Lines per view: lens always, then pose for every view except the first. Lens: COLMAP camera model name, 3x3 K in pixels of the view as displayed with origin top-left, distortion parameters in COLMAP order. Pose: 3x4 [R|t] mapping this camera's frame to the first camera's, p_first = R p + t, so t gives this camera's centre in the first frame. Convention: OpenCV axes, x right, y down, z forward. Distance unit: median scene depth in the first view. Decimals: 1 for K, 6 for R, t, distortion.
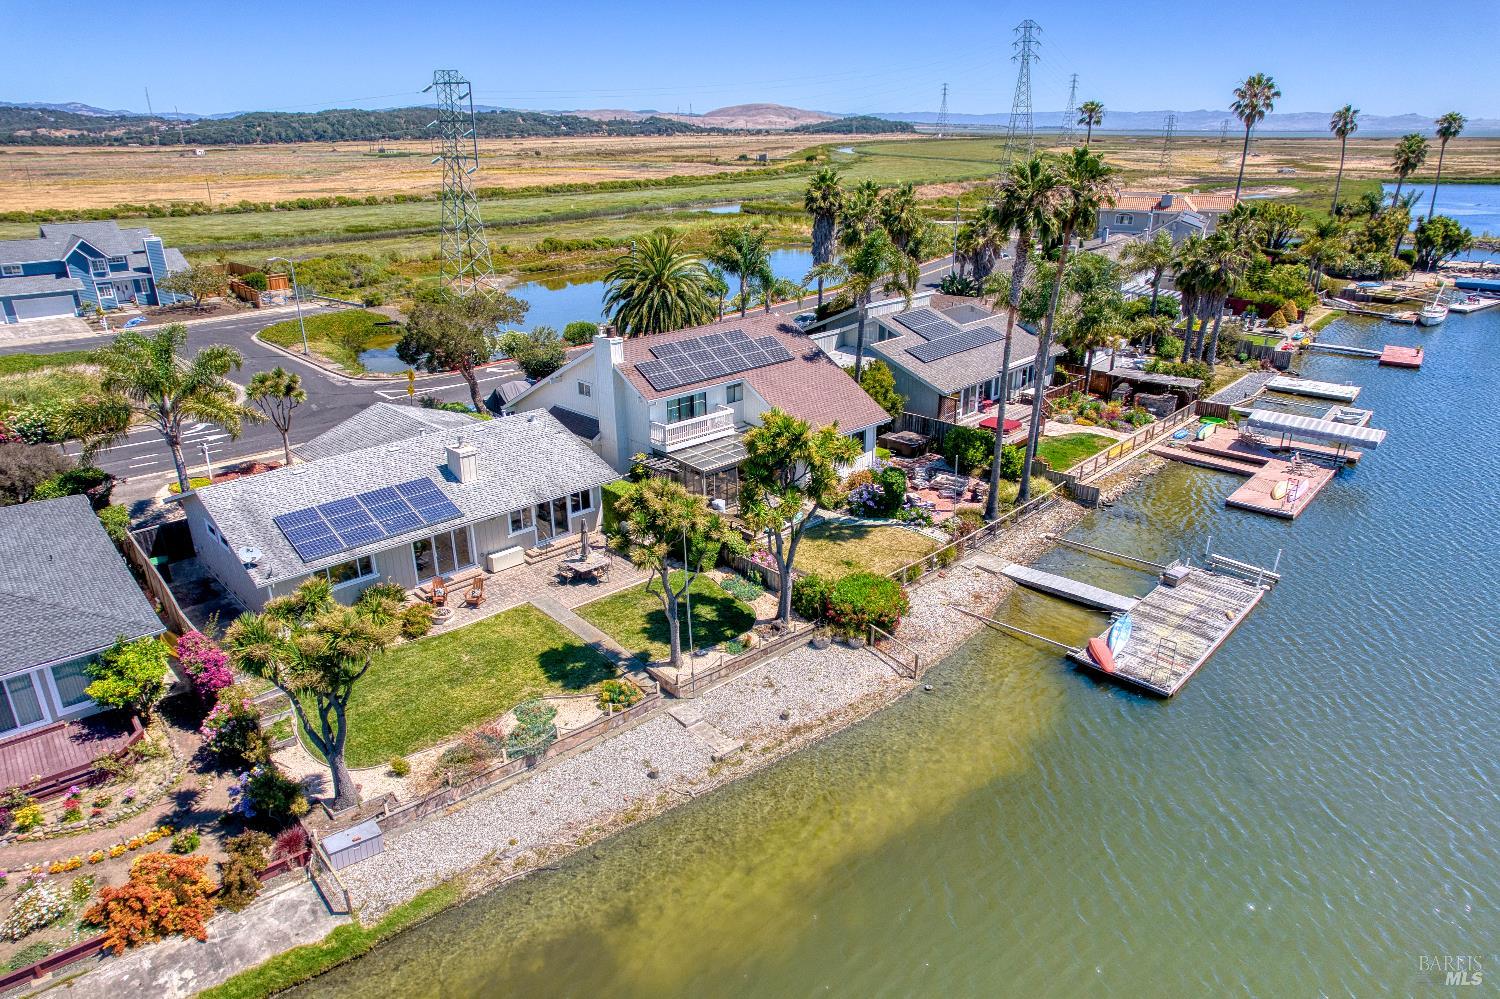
lens RADIAL K [[962.3, 0, 753.8], [0, 962.3, 514.6], [0, 0, 1]] dist [-0.099784, 0.082464]
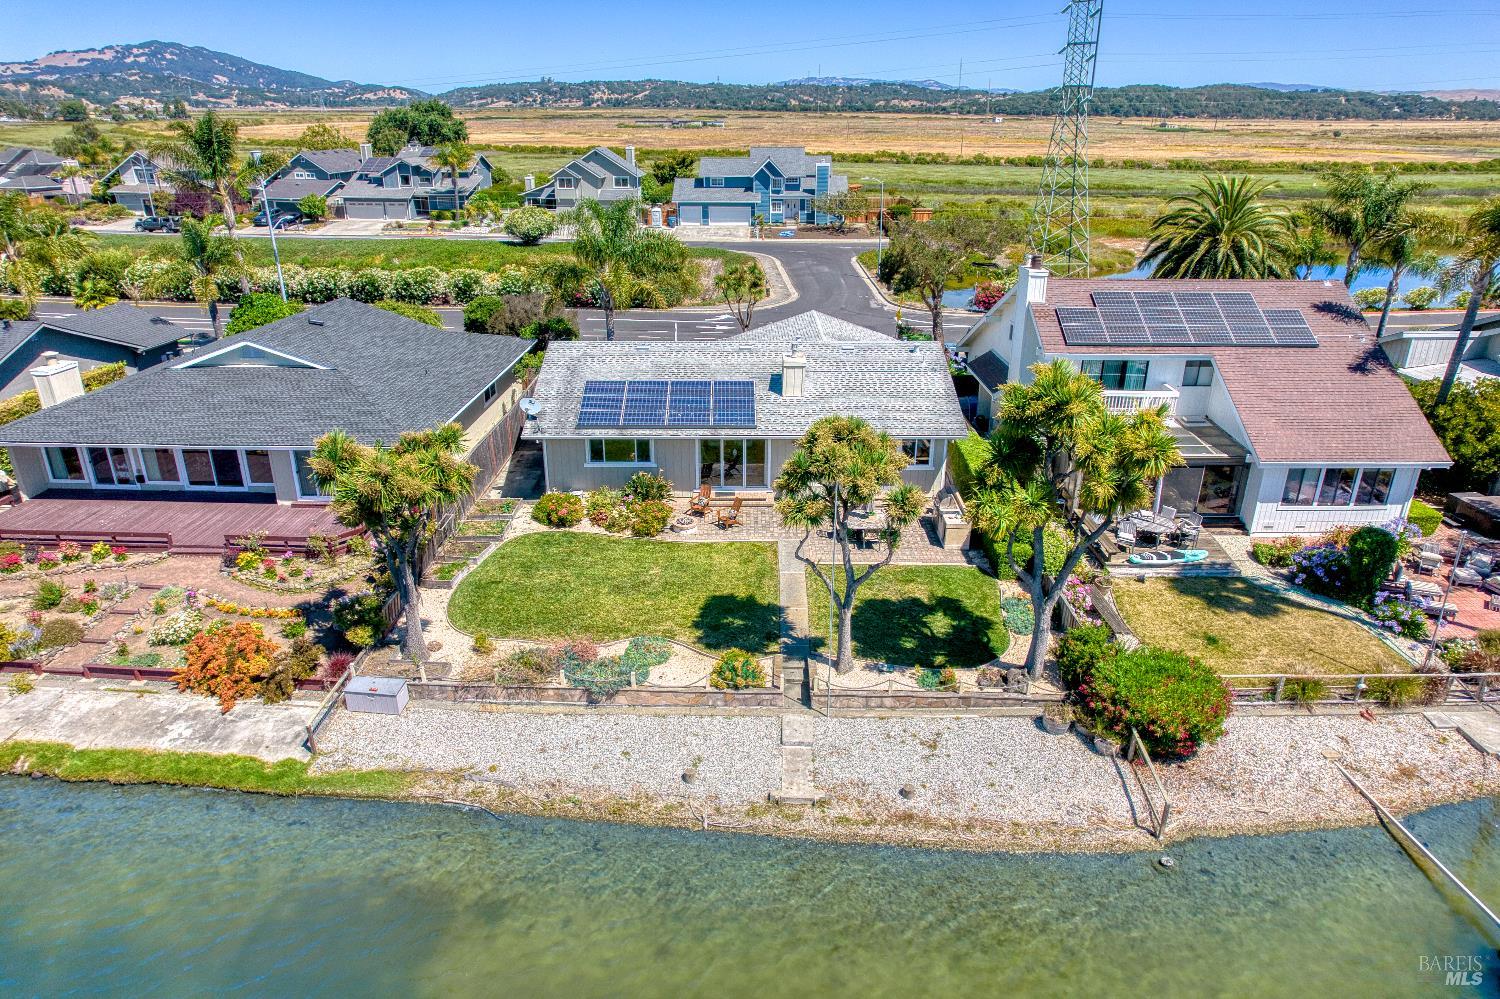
lens RADIAL K [[962.3, 0, 753.8], [0, 962.3, 514.6], [0, 0, 1]] dist [-0.099784, 0.082464]
pose [[0.726893, 0.277195, -0.628323, 0.237931], [-0.265286, 0.957239, 0.115399, -0.021016], [0.633443, 0.082802, 0.769346, 0.286305]]
